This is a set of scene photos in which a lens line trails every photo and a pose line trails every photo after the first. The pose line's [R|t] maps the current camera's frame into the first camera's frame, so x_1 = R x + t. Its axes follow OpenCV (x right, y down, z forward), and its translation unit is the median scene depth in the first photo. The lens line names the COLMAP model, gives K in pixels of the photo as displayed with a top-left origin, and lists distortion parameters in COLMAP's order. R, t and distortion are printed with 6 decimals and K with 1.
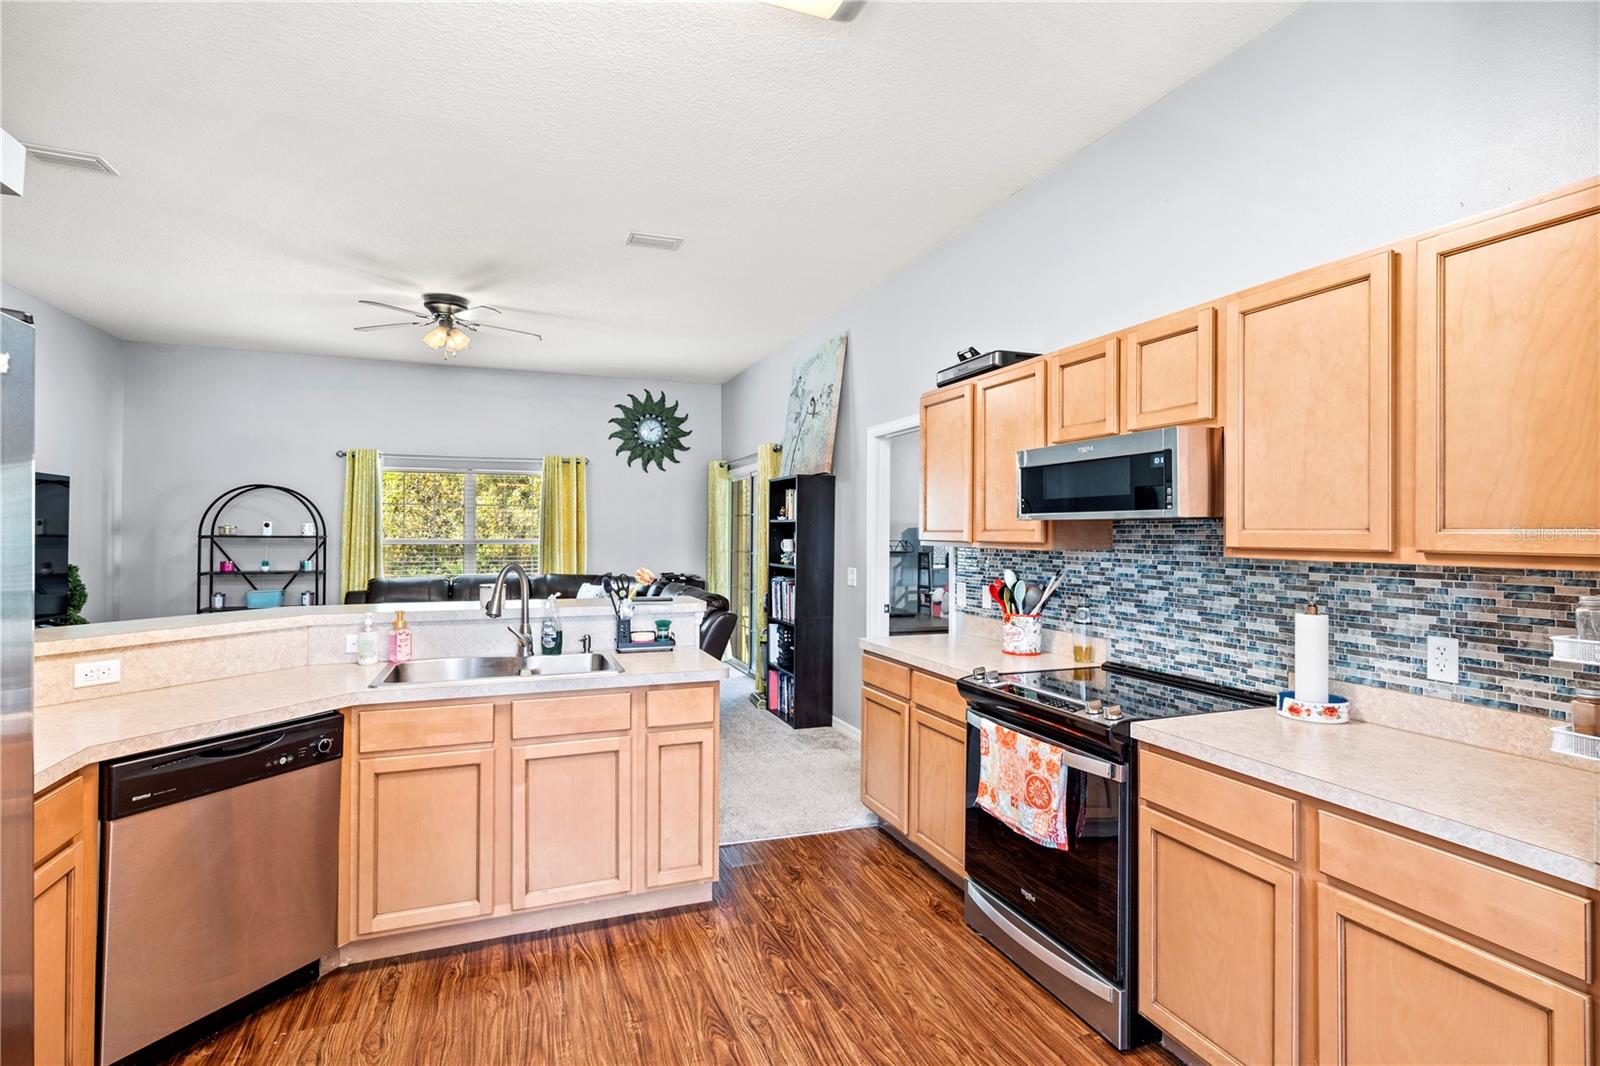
lens RADIAL K [[787.0, 0, 803.0], [0, 787.0, 521.6], [0, 0, 1]] dist [-0.000416, -0.000025]
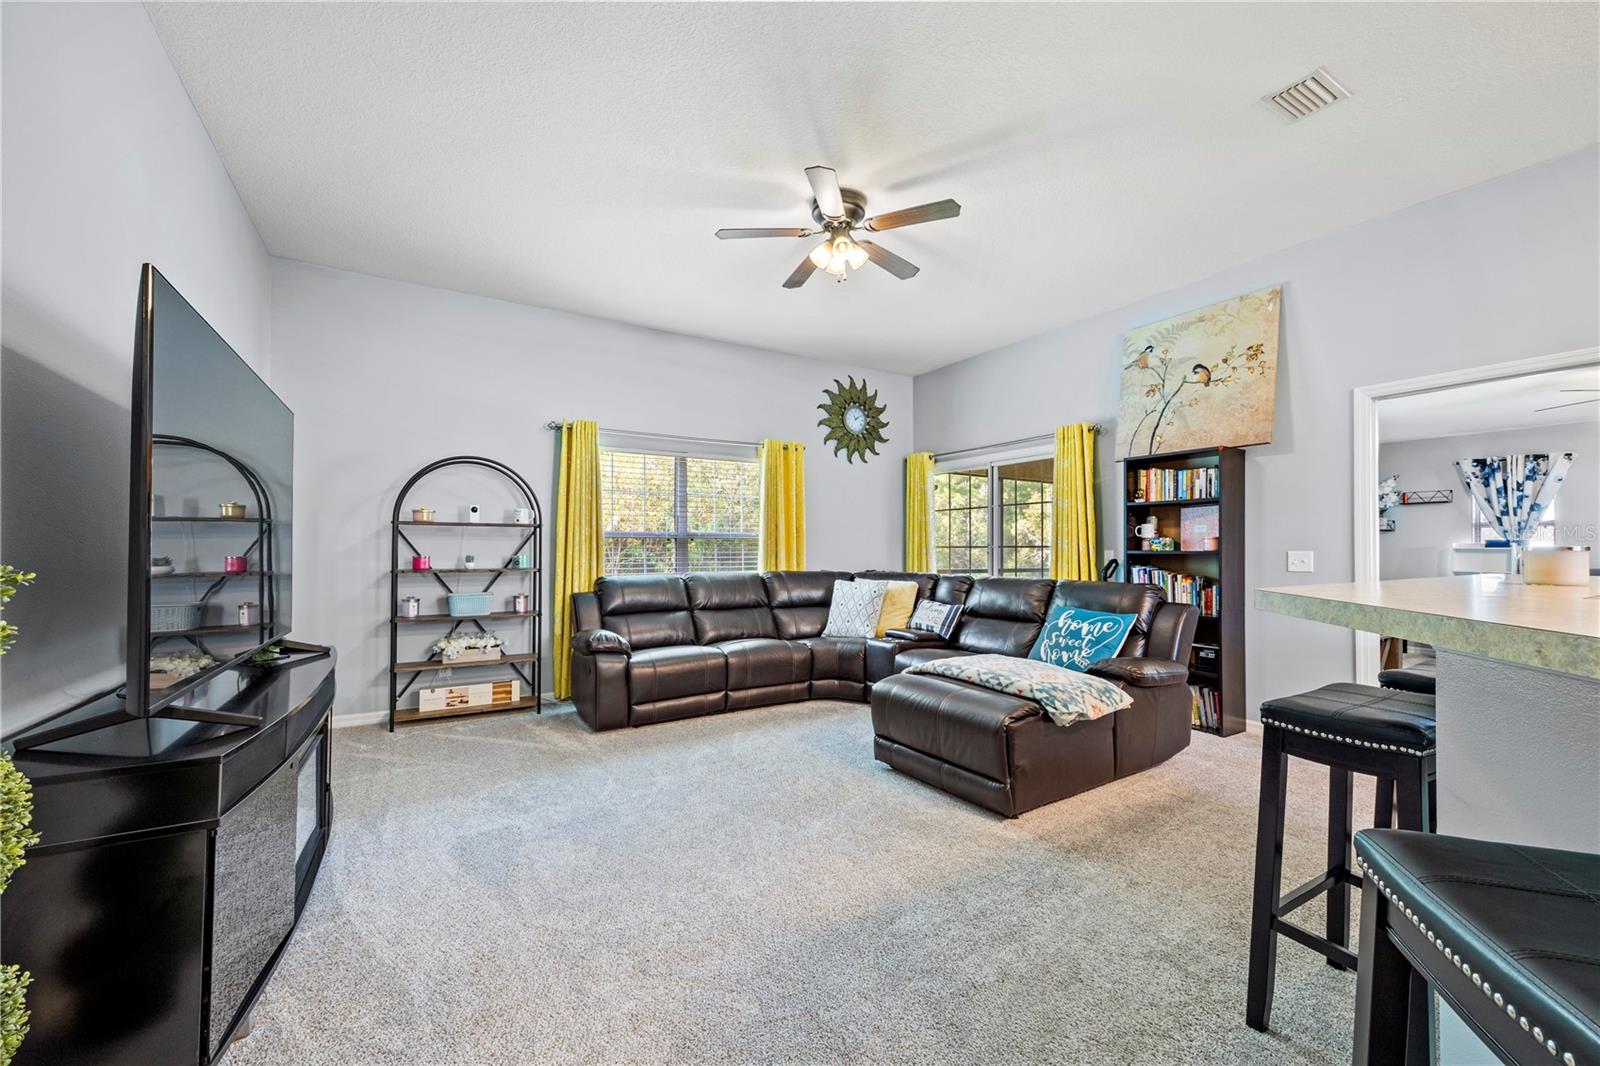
lens RADIAL K [[638.6, 0, 811.7], [0, 638.6, 541.8], [0, 0, 1]] dist [0.003942, 0.000517]
pose [[0.981336, -0.002026, 0.192290, -0.605266], [0.001811, 0.999998, 0.001295, 0.046136], [-0.192292, -0.000923, 0.981337, 0.398912]]
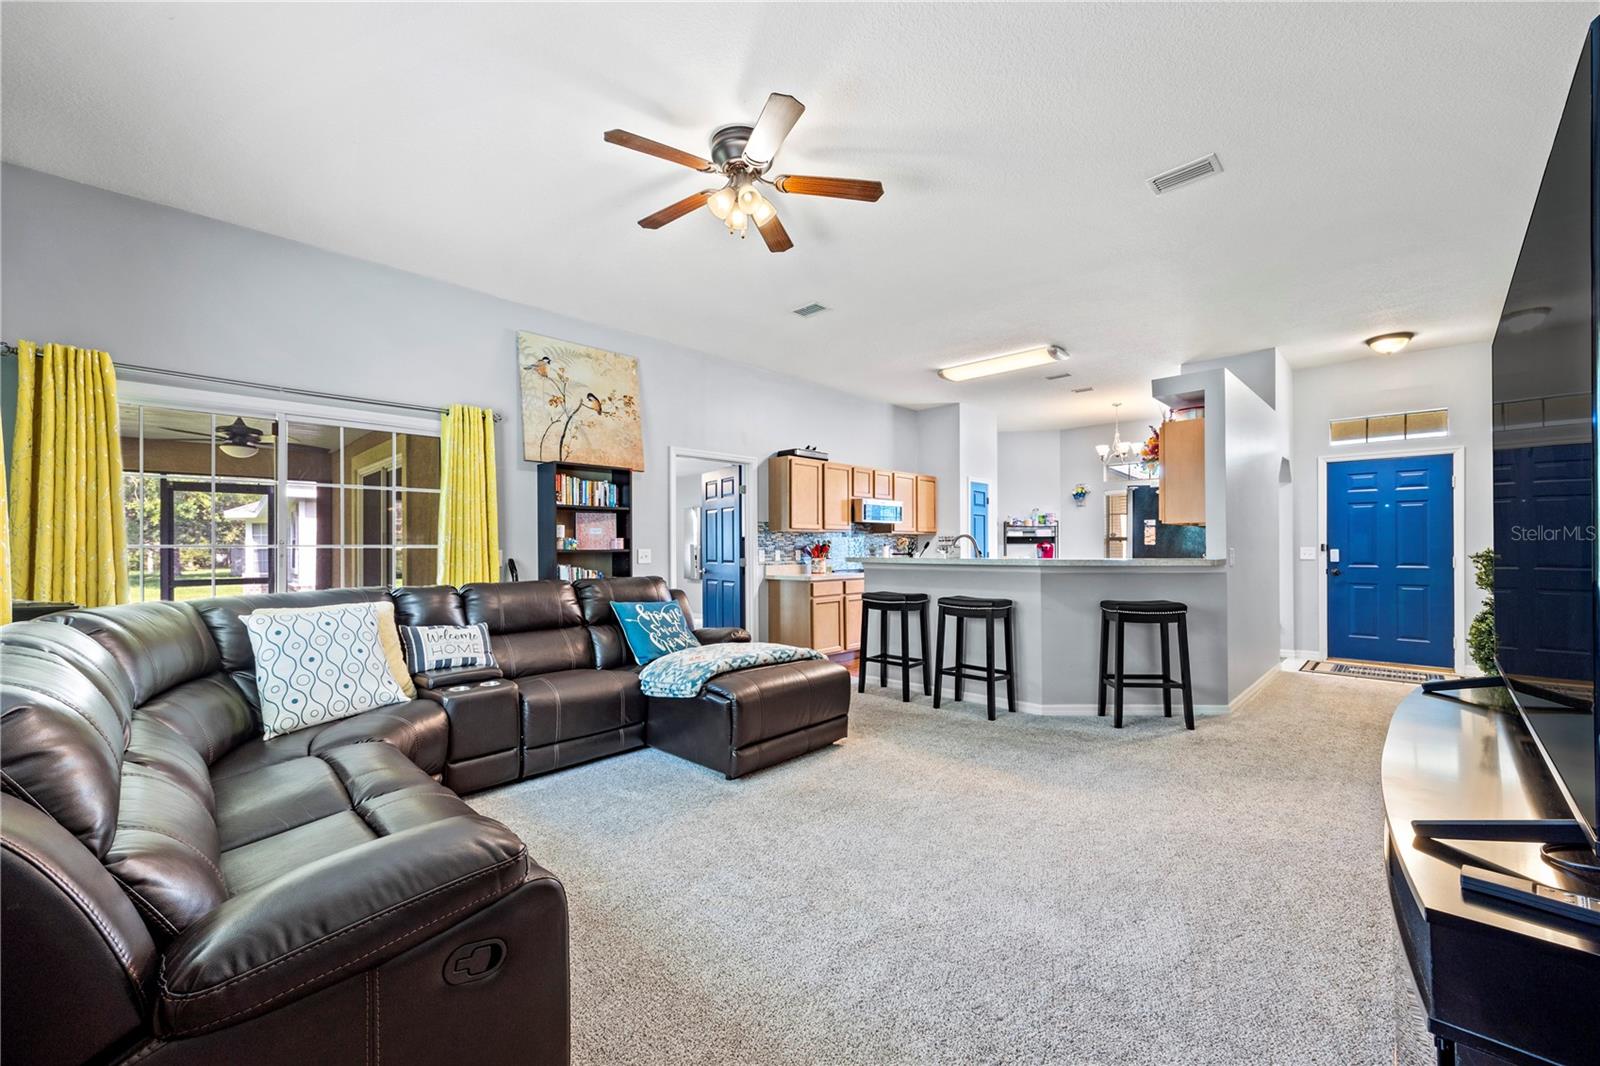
lens RADIAL K [[638.6, 0, 802.2], [0, 638.6, 546.5], [0, 0, 1]] dist [0.003942, 0.000517]
pose [[-0.425082, -0.004308, 0.905145, -0.970979], [-0.012789, 0.999917, -0.001247, 0.052057], [-0.905065, -0.012106, -0.425102, 1.195386]]
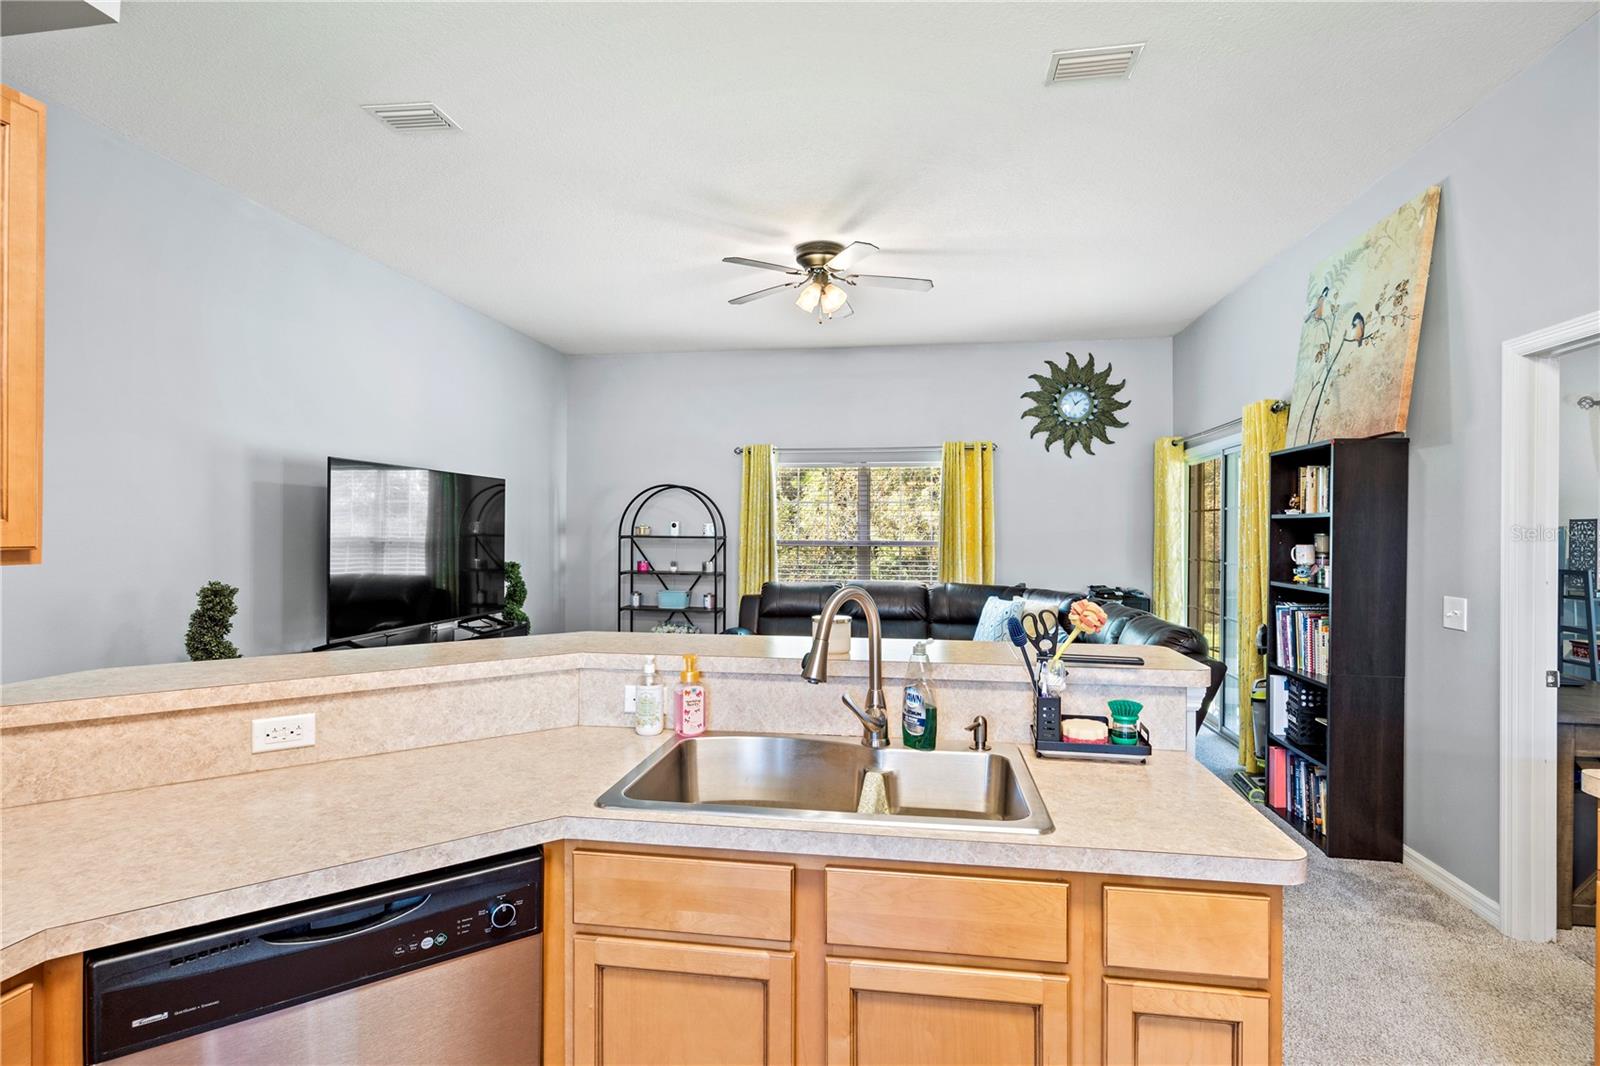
lens RADIAL K [[787.0, 0, 800.2], [0, 787.0, 526.7], [0, 0, 1]] dist [-0.000416, -0.000025]
pose [[0.869226, -0.001707, -0.494413, -0.066804], [0.004370, 0.999982, 0.004230, 0.003680], [0.494396, -0.005838, 0.869217, 0.275851]]
